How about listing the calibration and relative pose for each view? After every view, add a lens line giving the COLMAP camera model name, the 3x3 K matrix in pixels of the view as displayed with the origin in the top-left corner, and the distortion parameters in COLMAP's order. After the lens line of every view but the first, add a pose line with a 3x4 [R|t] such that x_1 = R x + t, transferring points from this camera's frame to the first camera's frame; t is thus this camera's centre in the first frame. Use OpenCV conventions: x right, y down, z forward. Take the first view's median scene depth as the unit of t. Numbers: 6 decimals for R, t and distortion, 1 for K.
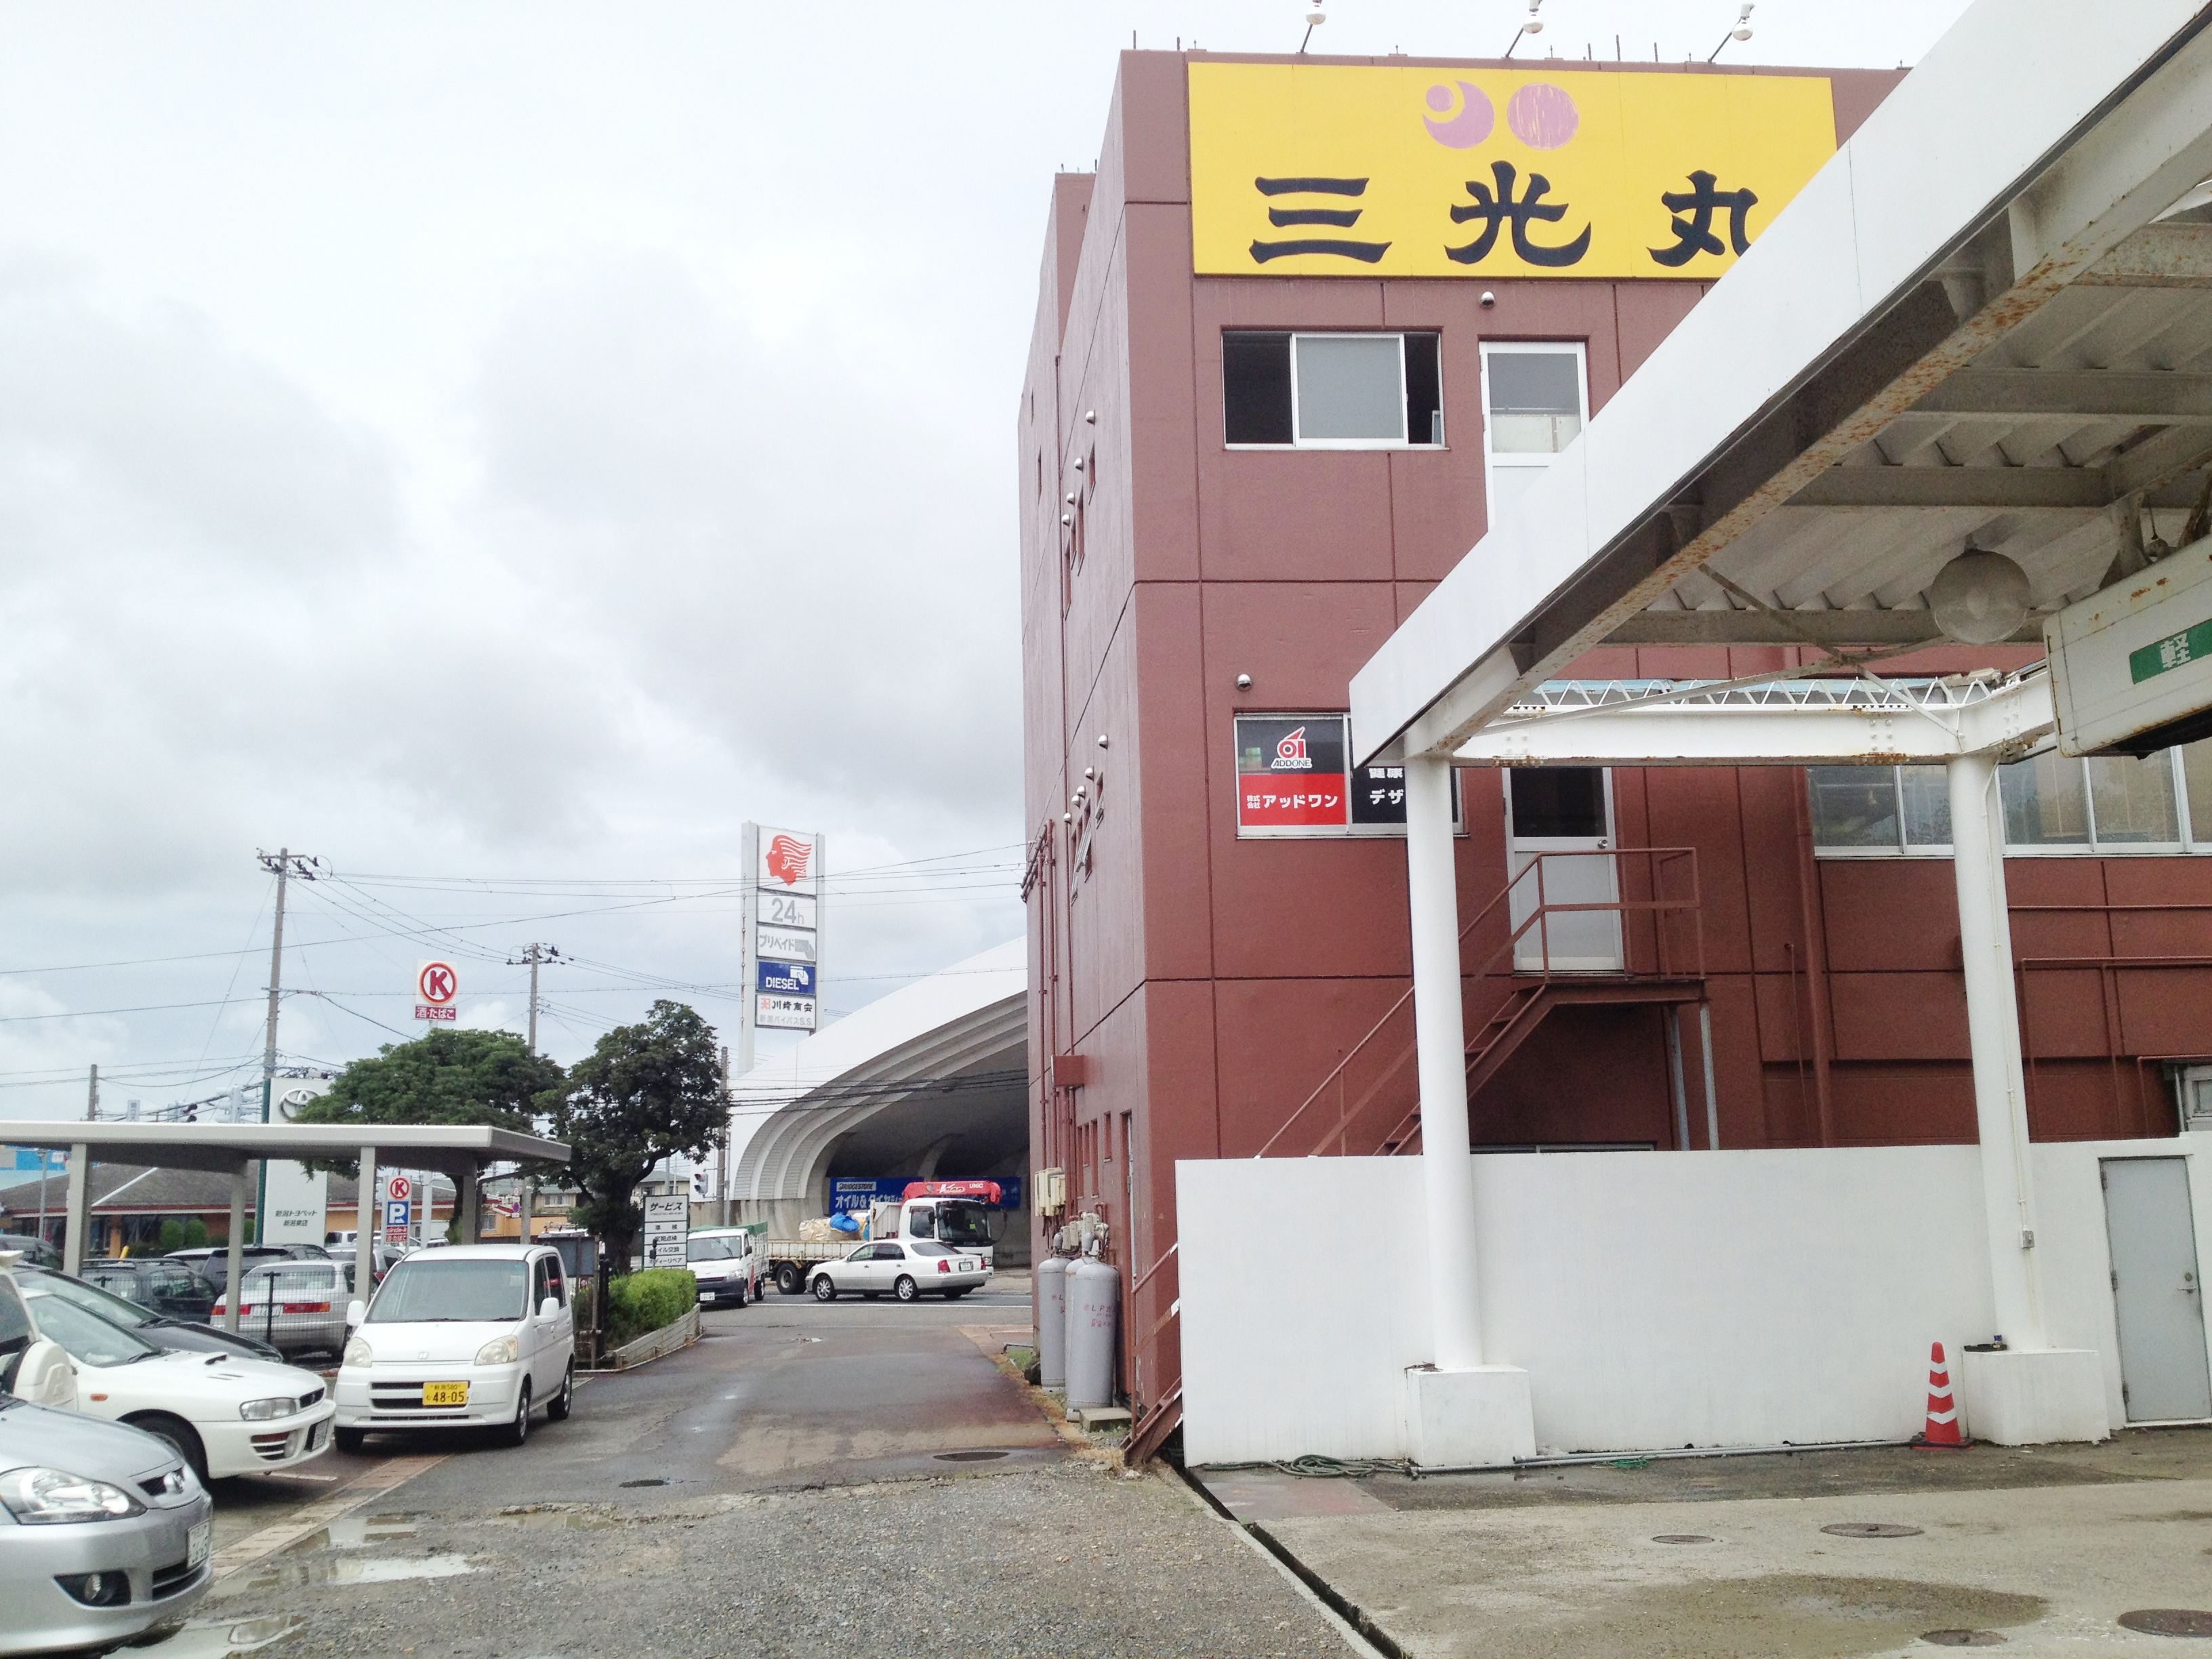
lens RADIAL K [[2076.7, 0, 1110.4], [0, 2076.7, 860.5], [0, 0, 1]] dist [0.210524, -0.530074]
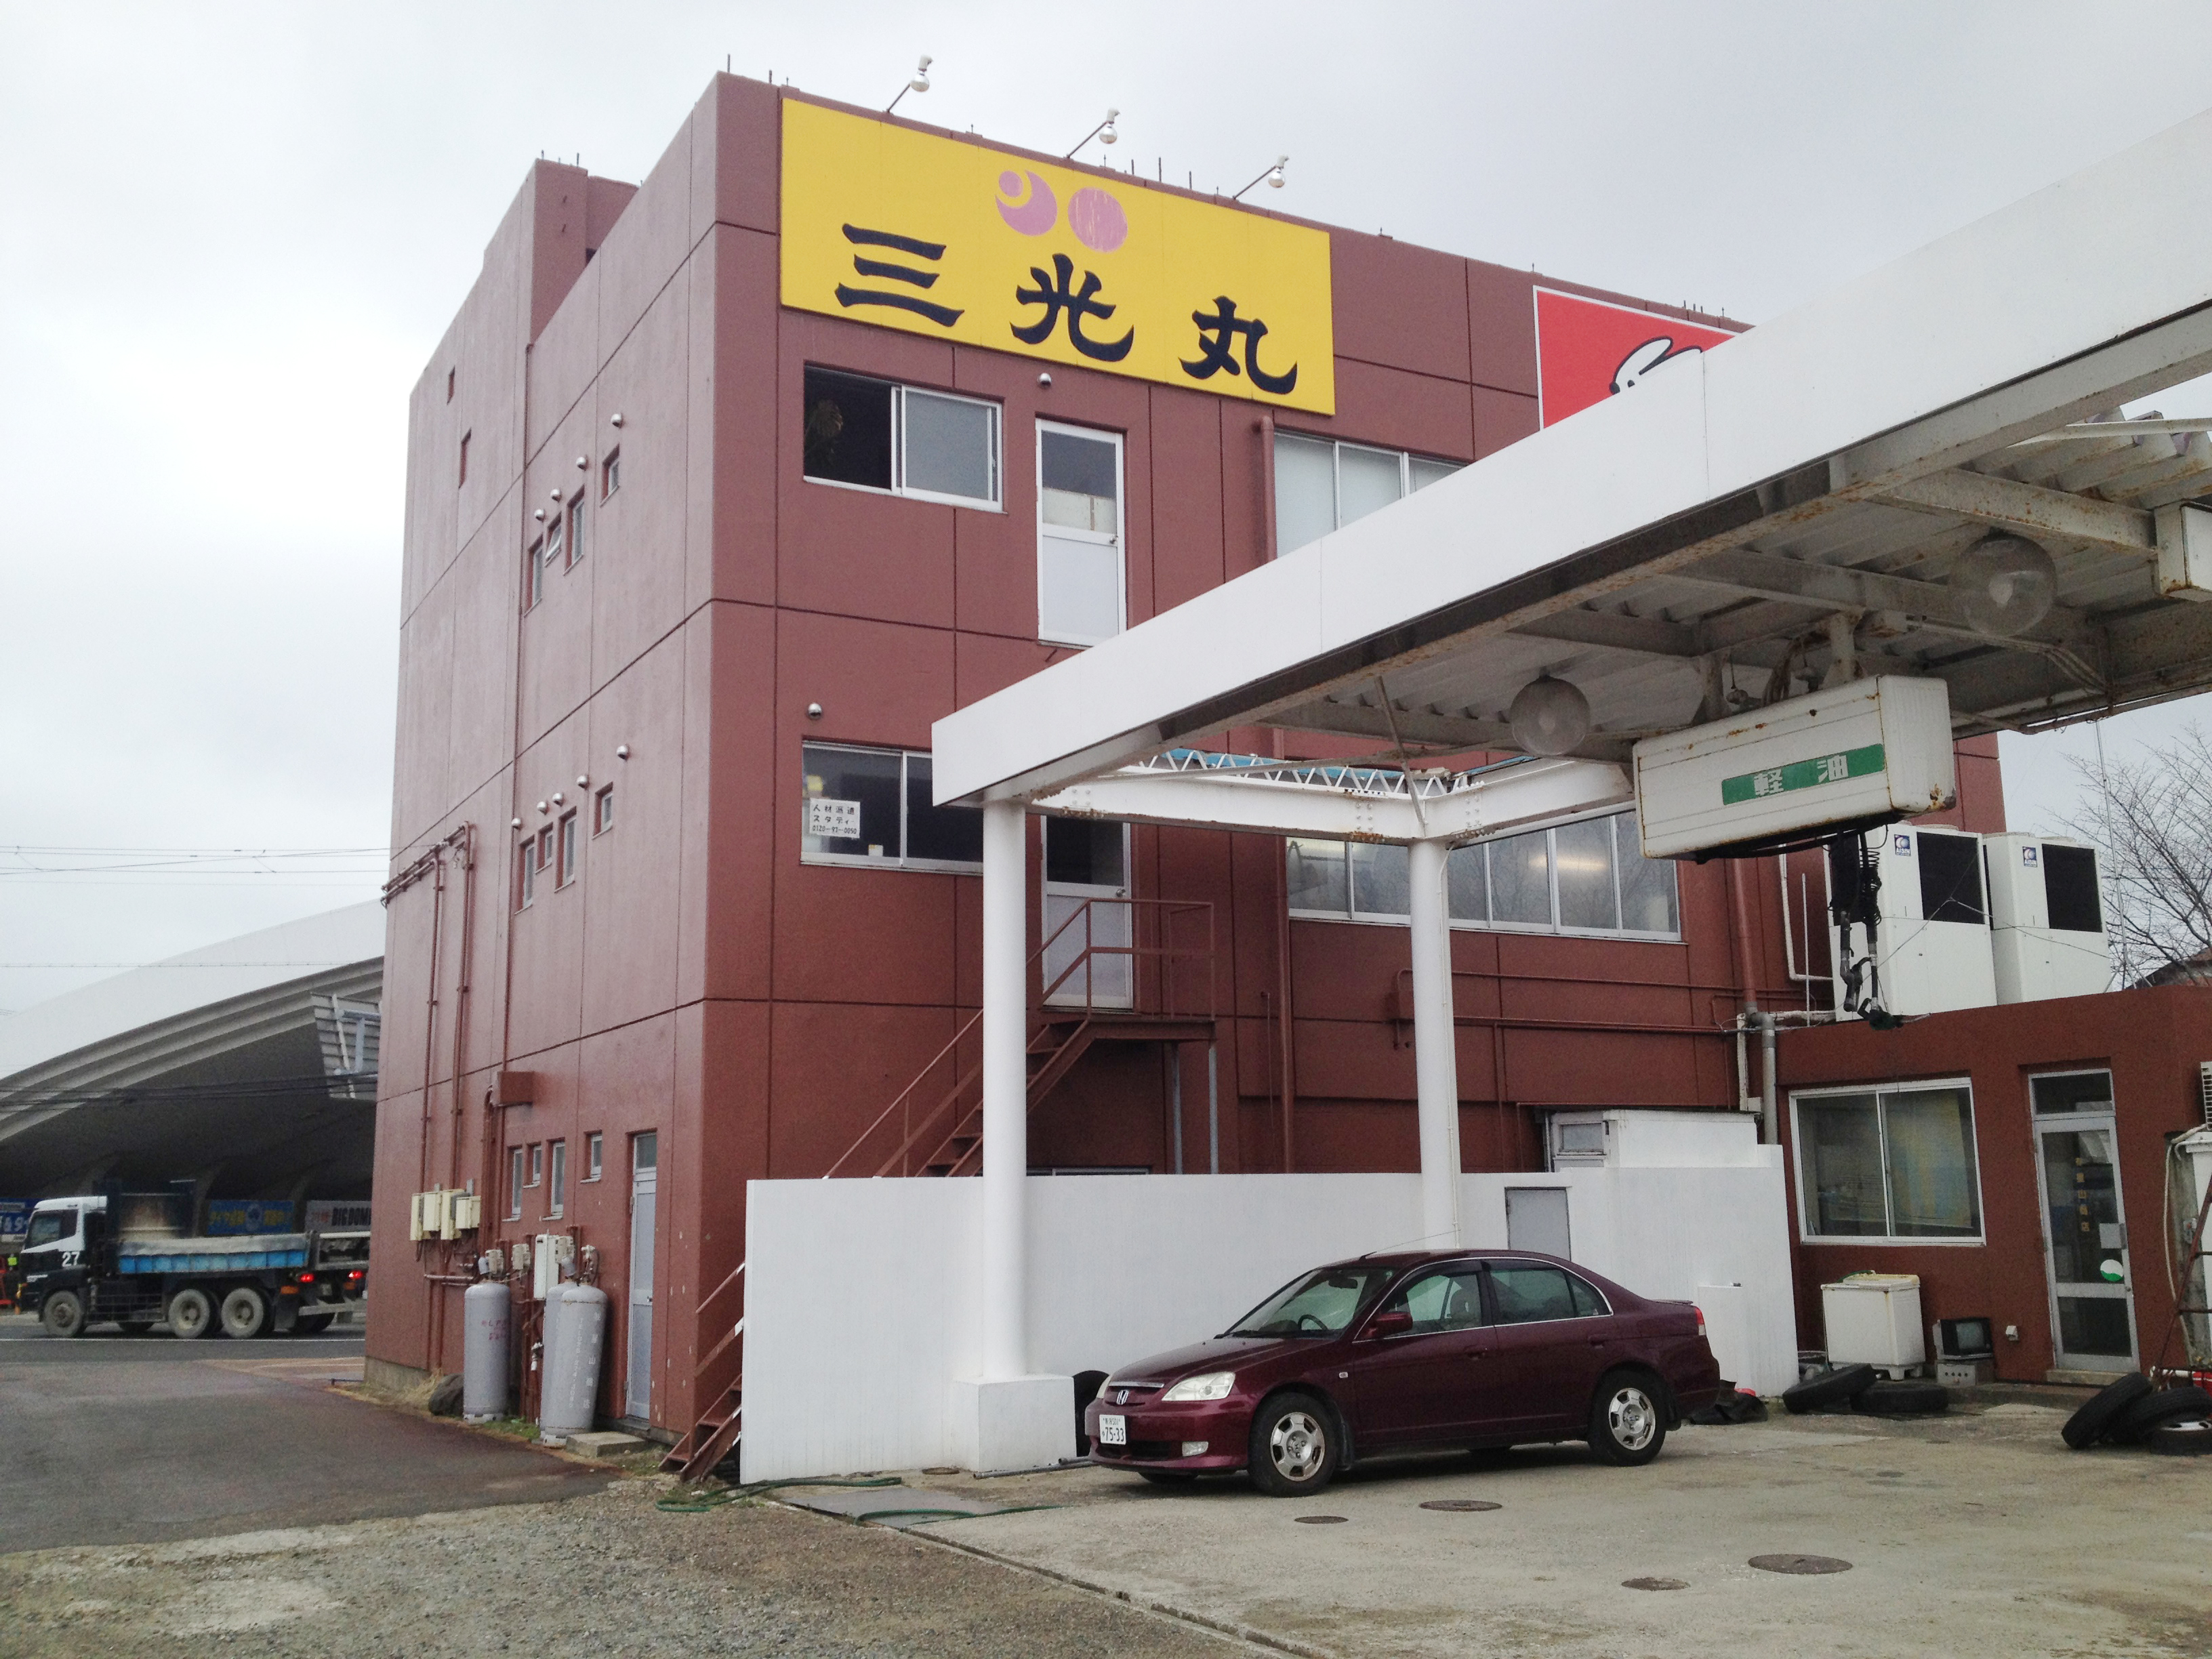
lens RADIAL K [[2076.7, 0, 1110.4], [0, 2076.7, 860.5], [0, 0, 1]] dist [0.210524, -0.530074]
pose [[0.921033, 0.073955, 0.382400, -0.187118], [-0.069495, 0.997257, -0.025483, 0.003177], [-0.383236, -0.003104, 0.923645, -0.000499]]
